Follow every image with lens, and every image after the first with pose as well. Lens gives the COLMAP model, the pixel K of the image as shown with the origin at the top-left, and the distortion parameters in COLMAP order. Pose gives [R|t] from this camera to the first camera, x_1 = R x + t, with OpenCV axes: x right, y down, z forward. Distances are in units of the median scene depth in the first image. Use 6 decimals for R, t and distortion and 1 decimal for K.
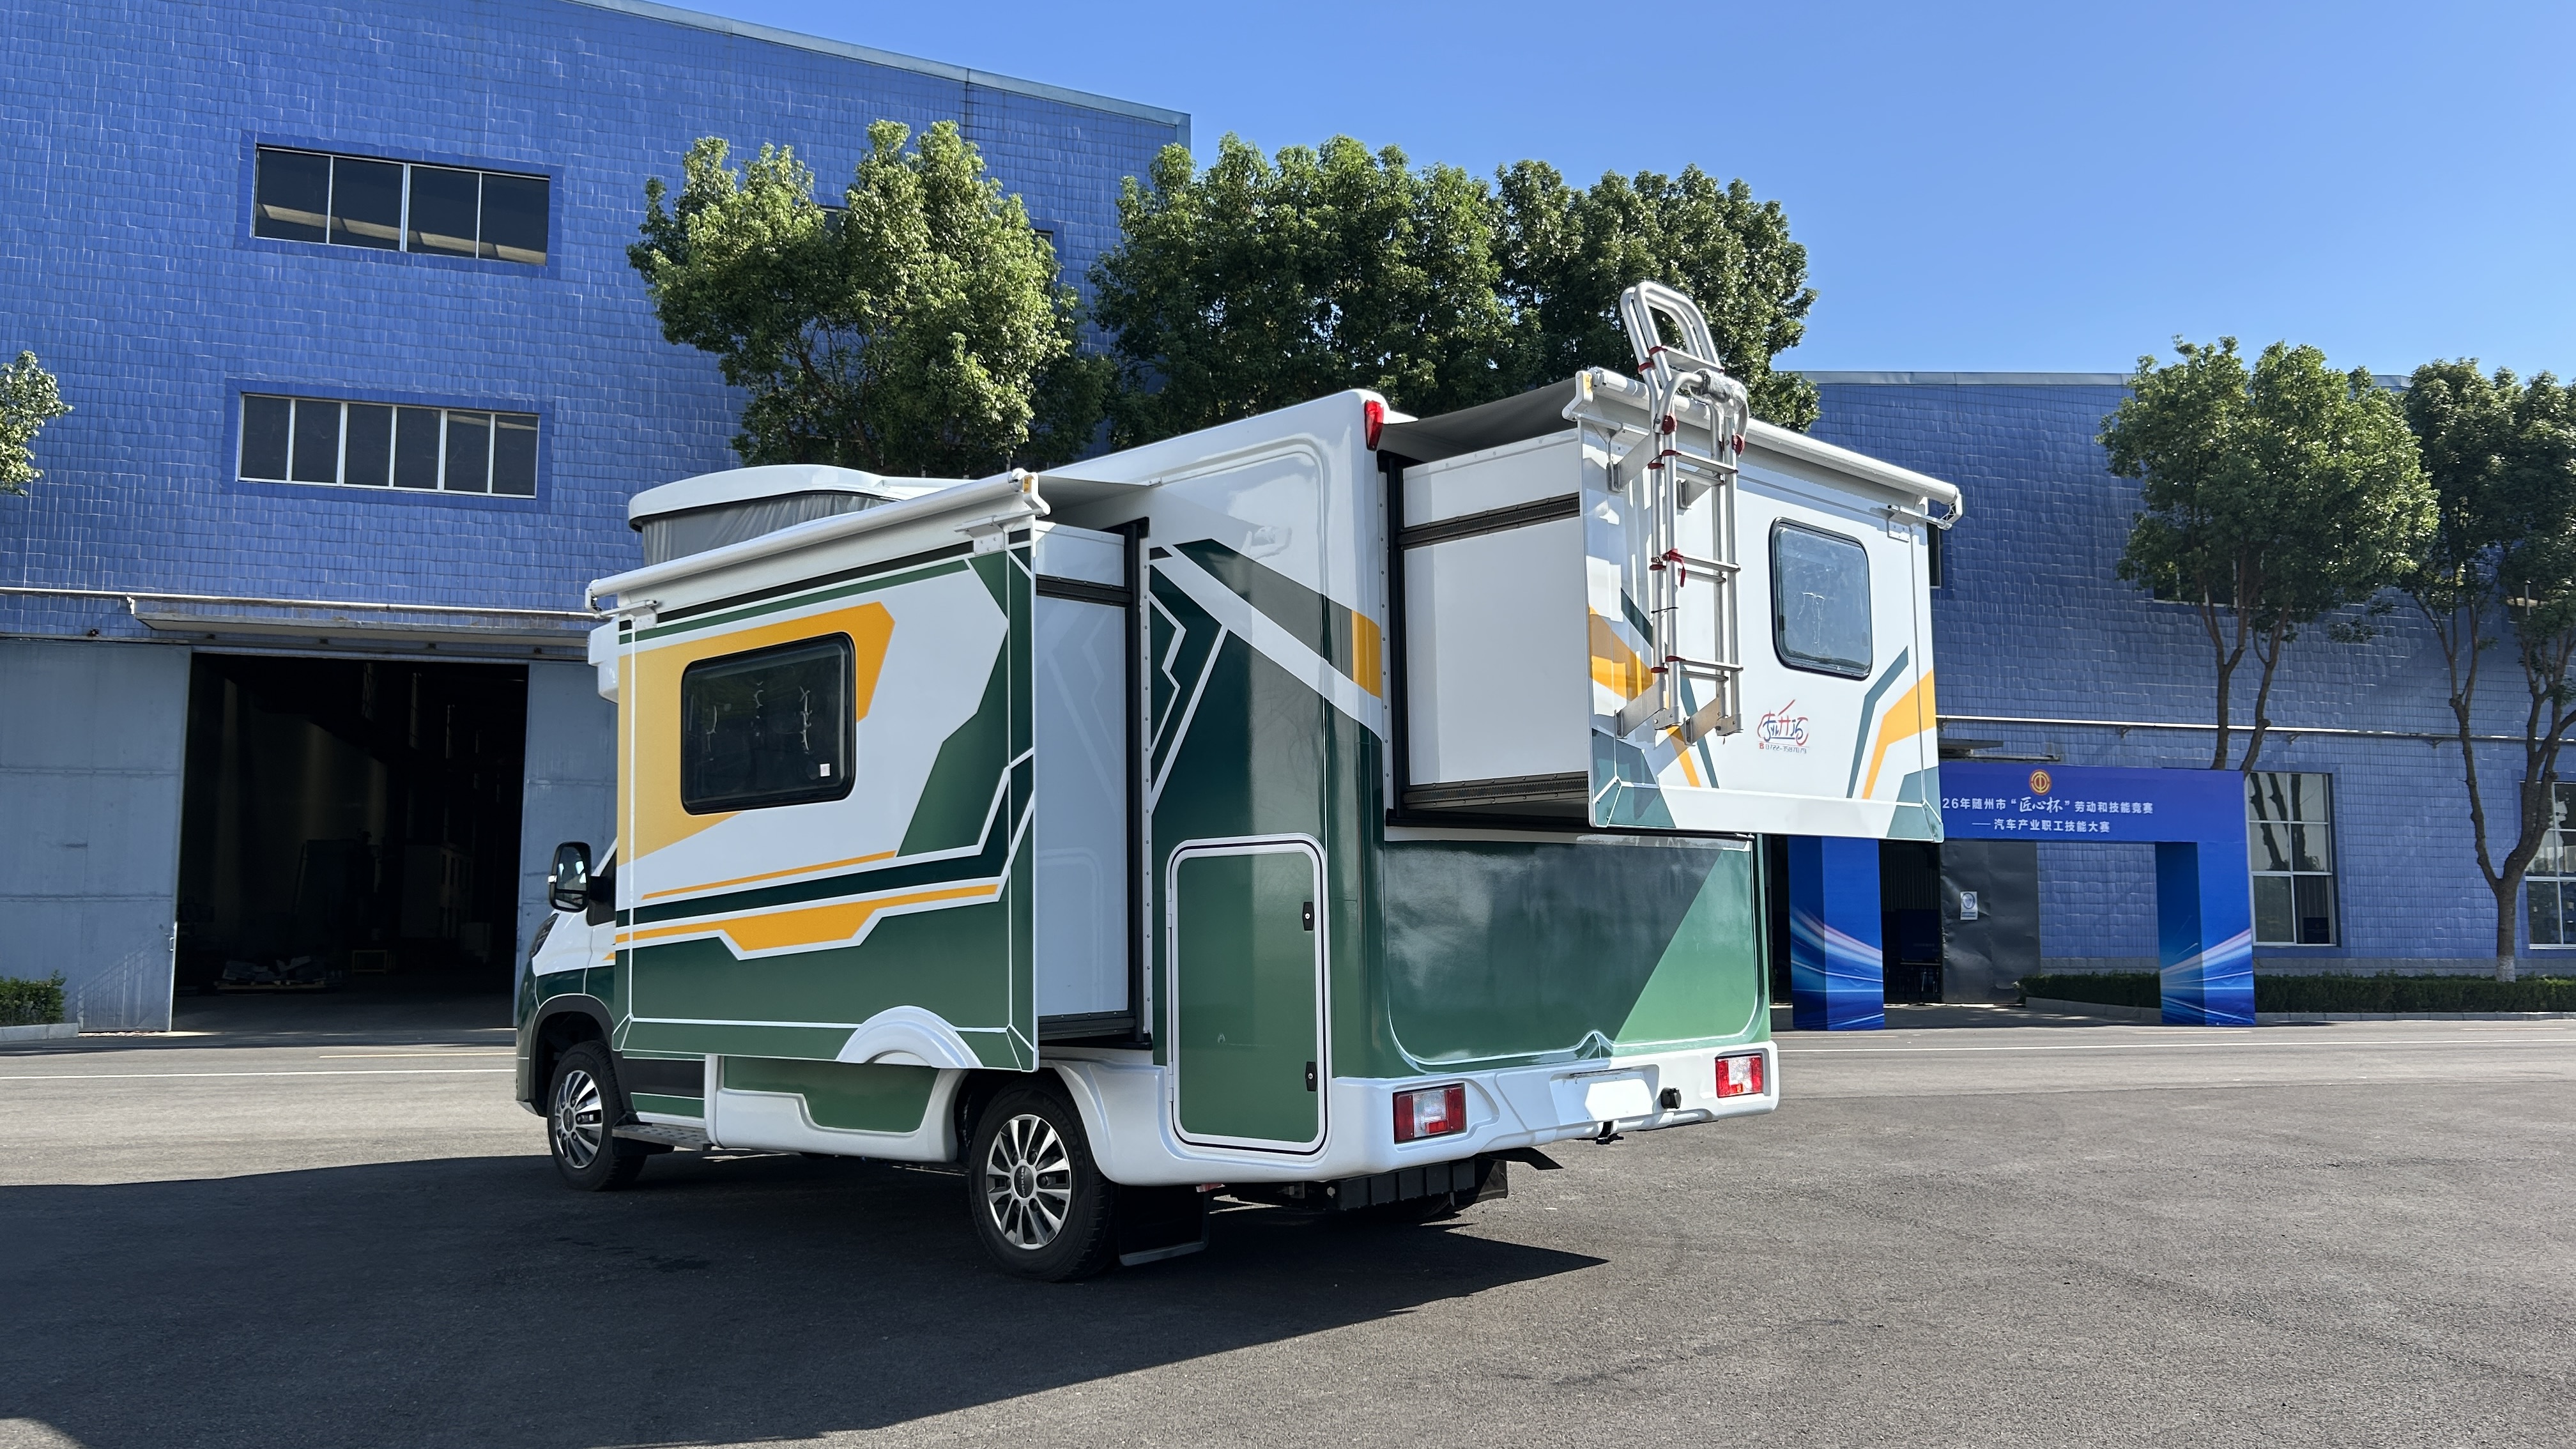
lens RADIAL K [[2002.2, 0, 1288.0], [0, 2002.2, 724.5], [0, 0, 1]] dist [0.061855, -0.000862]
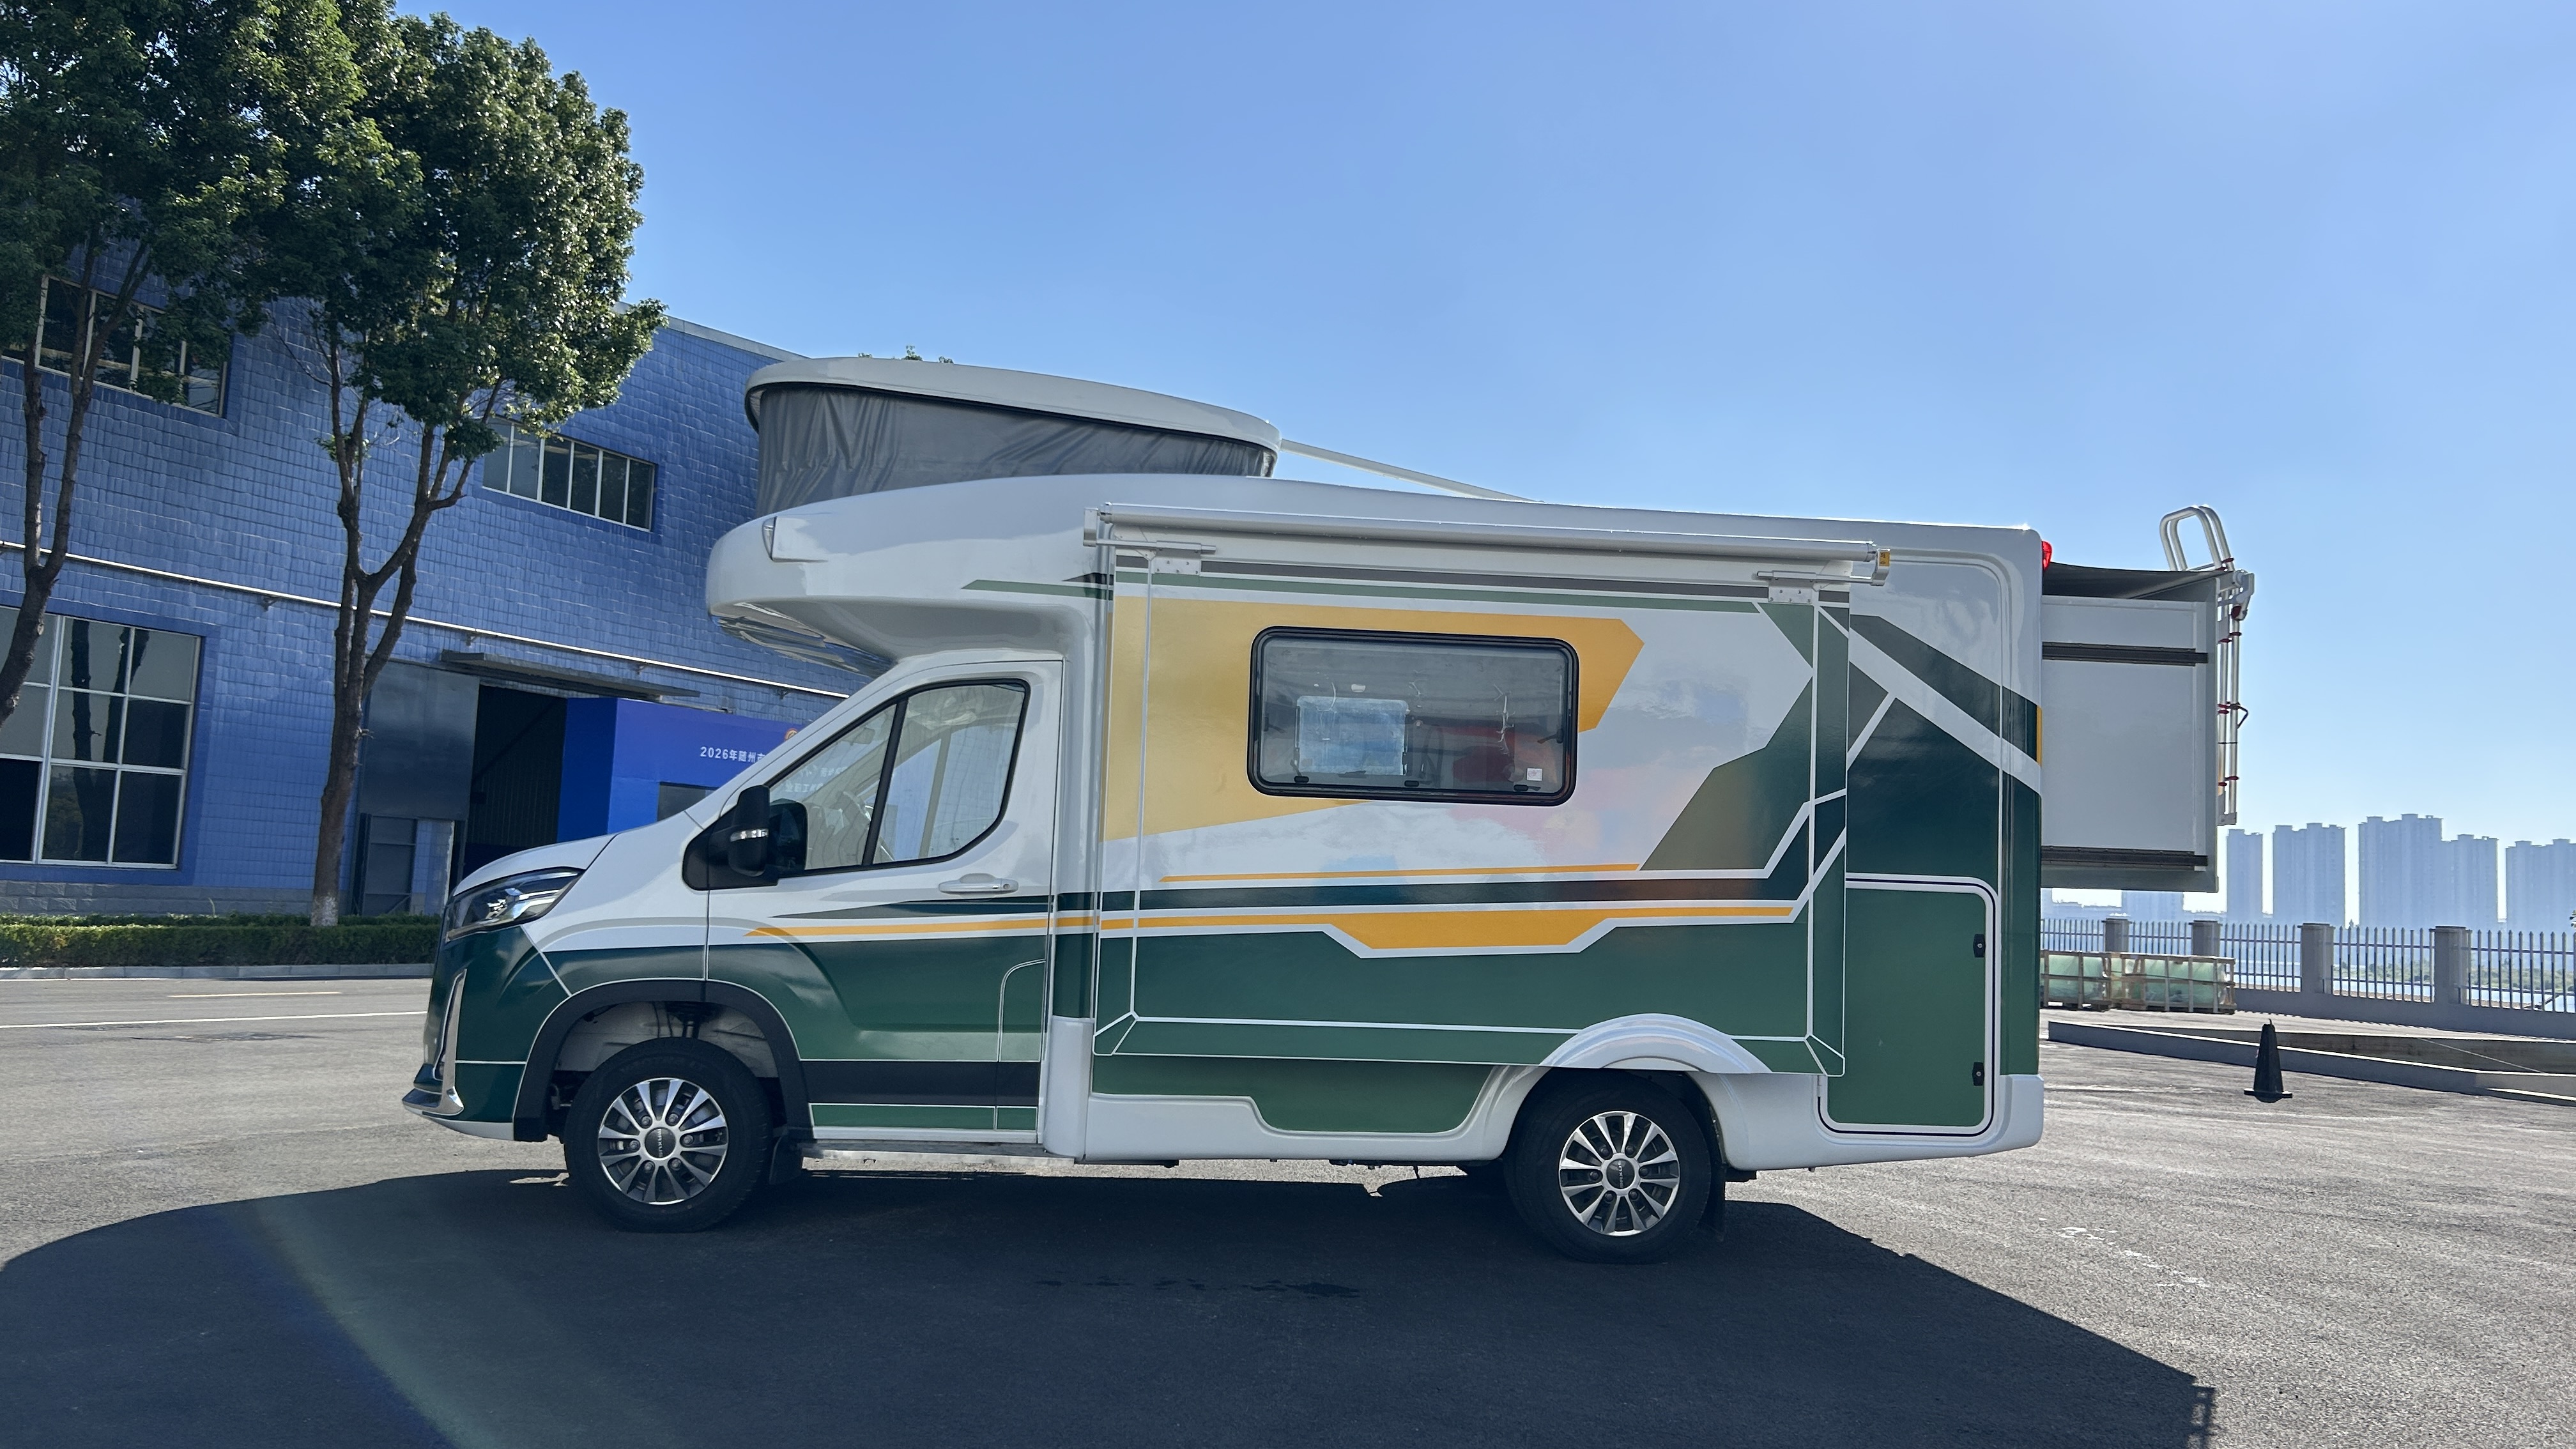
lens RADIAL K [[2027.9, 0, 1288.0], [0, 2027.9, 724.5], [0, 0, 1]] dist [0.038111, -0.000474]
pose [[0.661763, 0.095670, 0.743584, -1.081670], [-0.123600, 0.992175, -0.017655, 0.031449], [-0.739454, -0.080223, 0.668410, 0.429525]]
